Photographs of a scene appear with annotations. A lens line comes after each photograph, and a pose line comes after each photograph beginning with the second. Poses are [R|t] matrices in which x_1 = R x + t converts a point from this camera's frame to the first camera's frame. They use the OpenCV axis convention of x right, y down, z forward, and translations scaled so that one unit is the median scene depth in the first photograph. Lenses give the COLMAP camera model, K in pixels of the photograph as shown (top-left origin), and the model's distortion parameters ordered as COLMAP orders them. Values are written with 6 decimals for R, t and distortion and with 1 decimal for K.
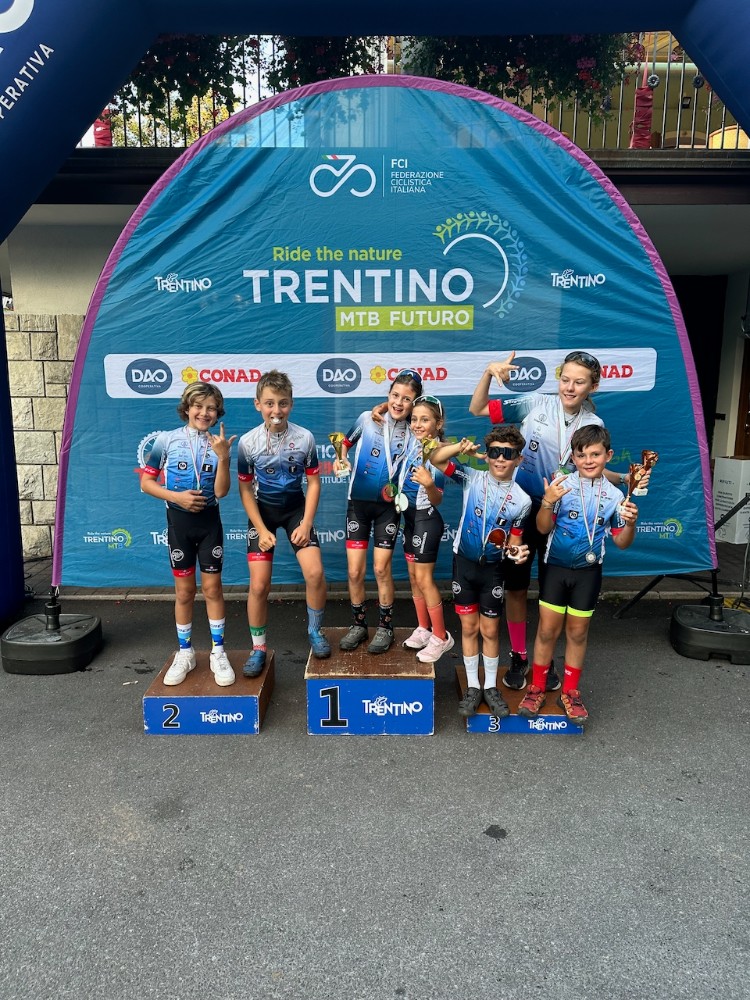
lens RADIAL K [[698.3, 0, 369.7], [0, 698.3, 503.0], [0, 0, 1]] dist [0.150816, -0.268225]
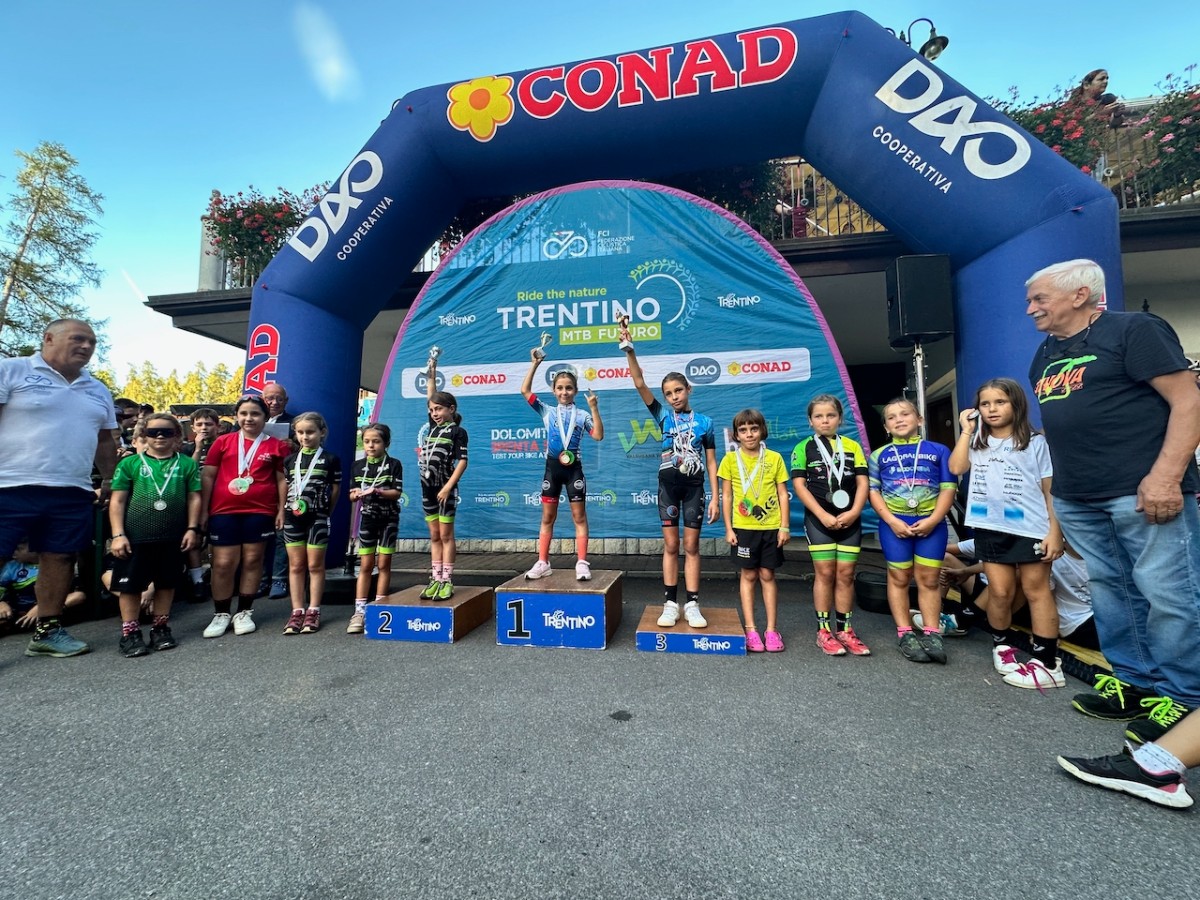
lens RADIAL K [[481.8, 0, 603.6], [0, 481.8, 444.7], [0, 0, 1]] dist [-0.002220, 0.000837]
pose [[0.985775, -0.021208, -0.166726, 0.190444], [-0.023932, 0.964186, -0.264145, 0.190197], [0.166357, 0.264377, 0.949963, 0.178994]]
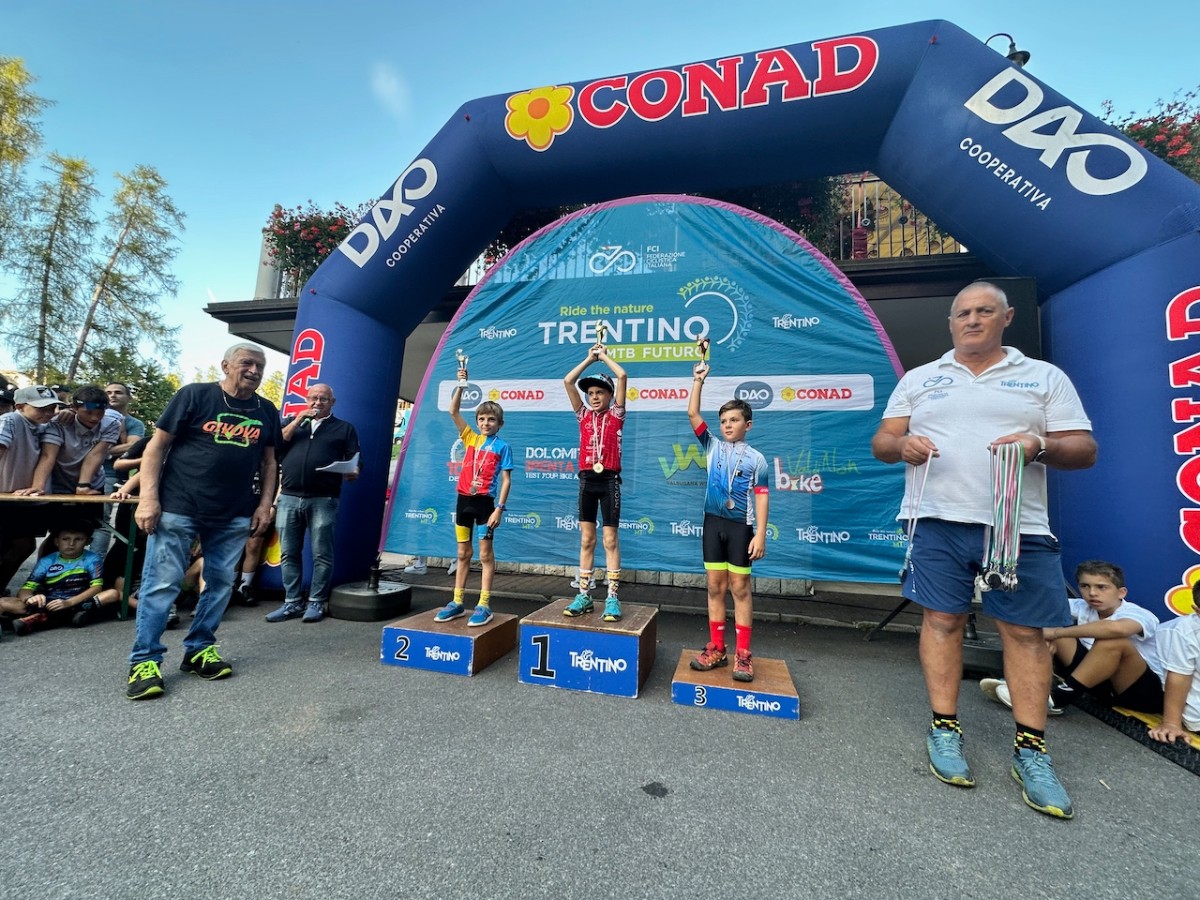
lens RADIAL K [[481.8, 0, 603.6], [0, 481.8, 444.7], [0, 0, 1]] dist [-0.002220, 0.000837]
pose [[0.971920, 0.017584, -0.234653, 0.170696], [-0.089913, 0.949287, -0.301280, 0.172177], [0.217455, 0.313919, 0.924212, 0.225533]]
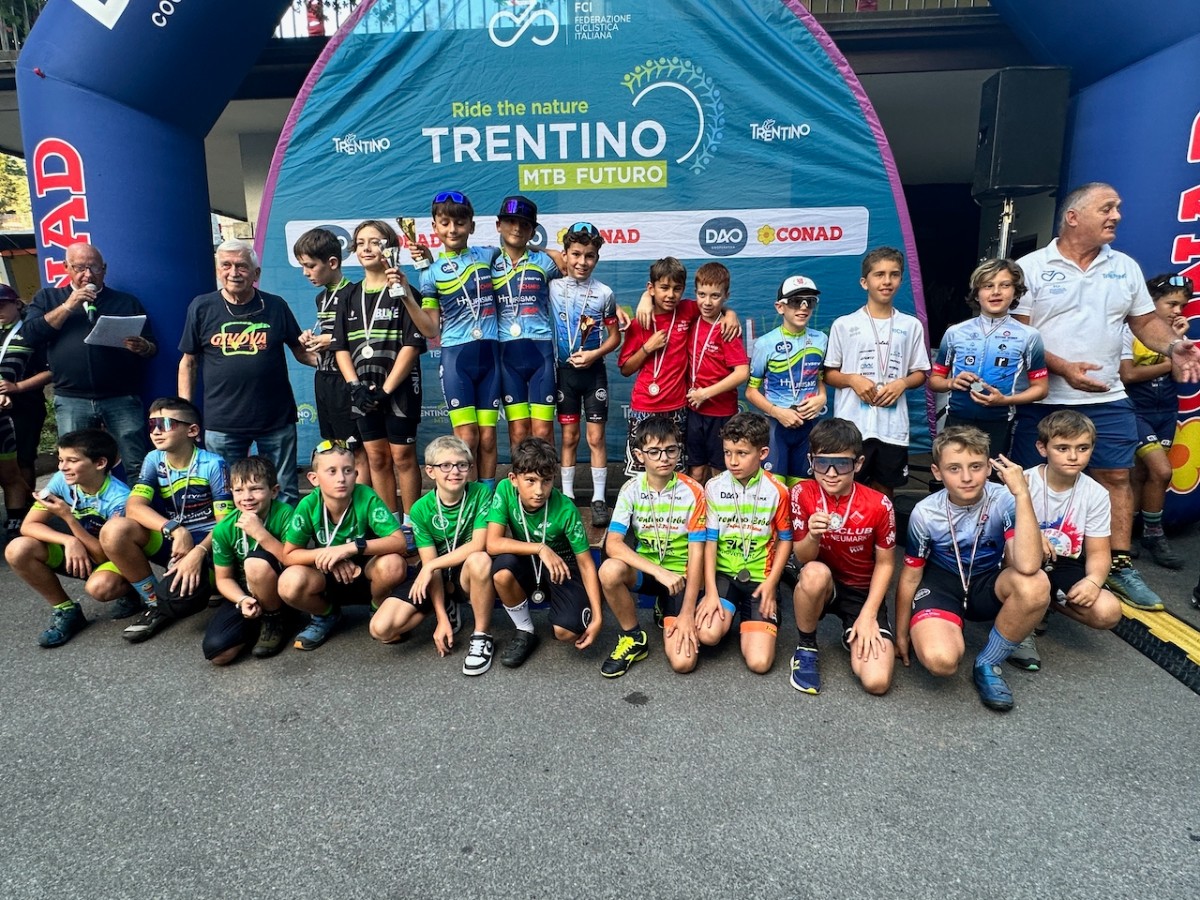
lens RADIAL K [[677.9, 0, 602.6], [0, 677.9, 461.2], [0, 0, 1]] dist [-0.003661, 0.002477]
pose [[0.996807, 0.009446, -0.079289, 0.139334], [-0.008102, 0.999818, 0.017257, 0.101473], [0.079437, -0.016560, 0.996702, 0.102423]]
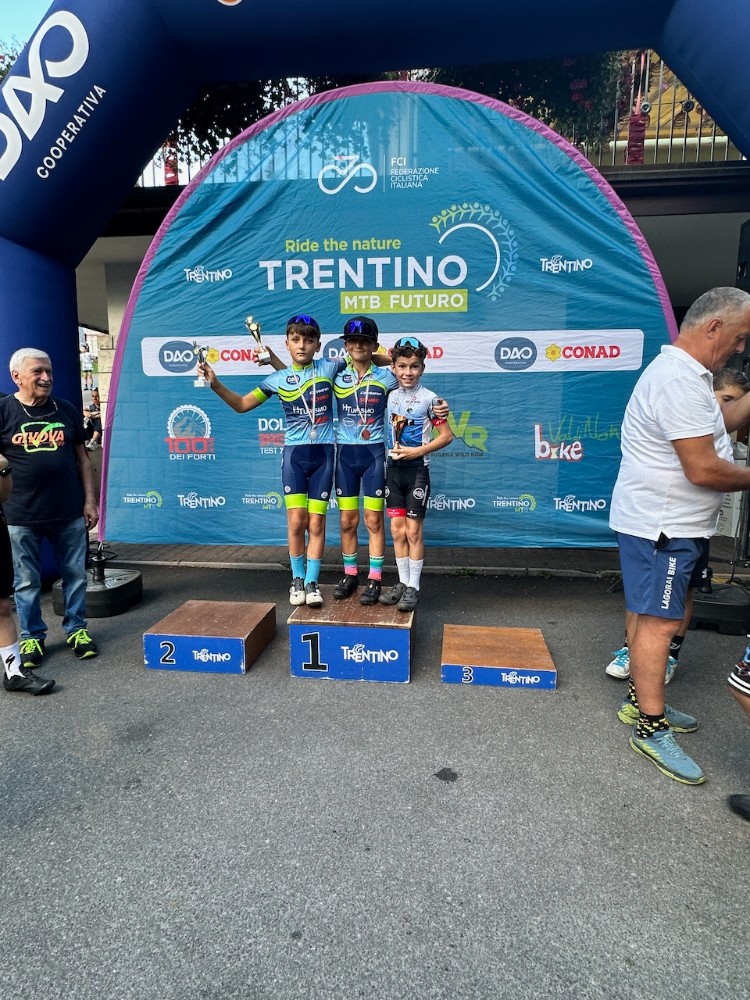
lens RADIAL K [[564.9, 0, 374.0], [0, 564.9, 502.3], [0, 0, 1]] dist [-0.003661, 0.002477]
pose [[0.993677, 0.021700, -0.110159, 0.108703], [-0.025316, 0.999182, -0.031534, 0.077756], [0.109385, 0.034123, 0.993414, 0.140879]]
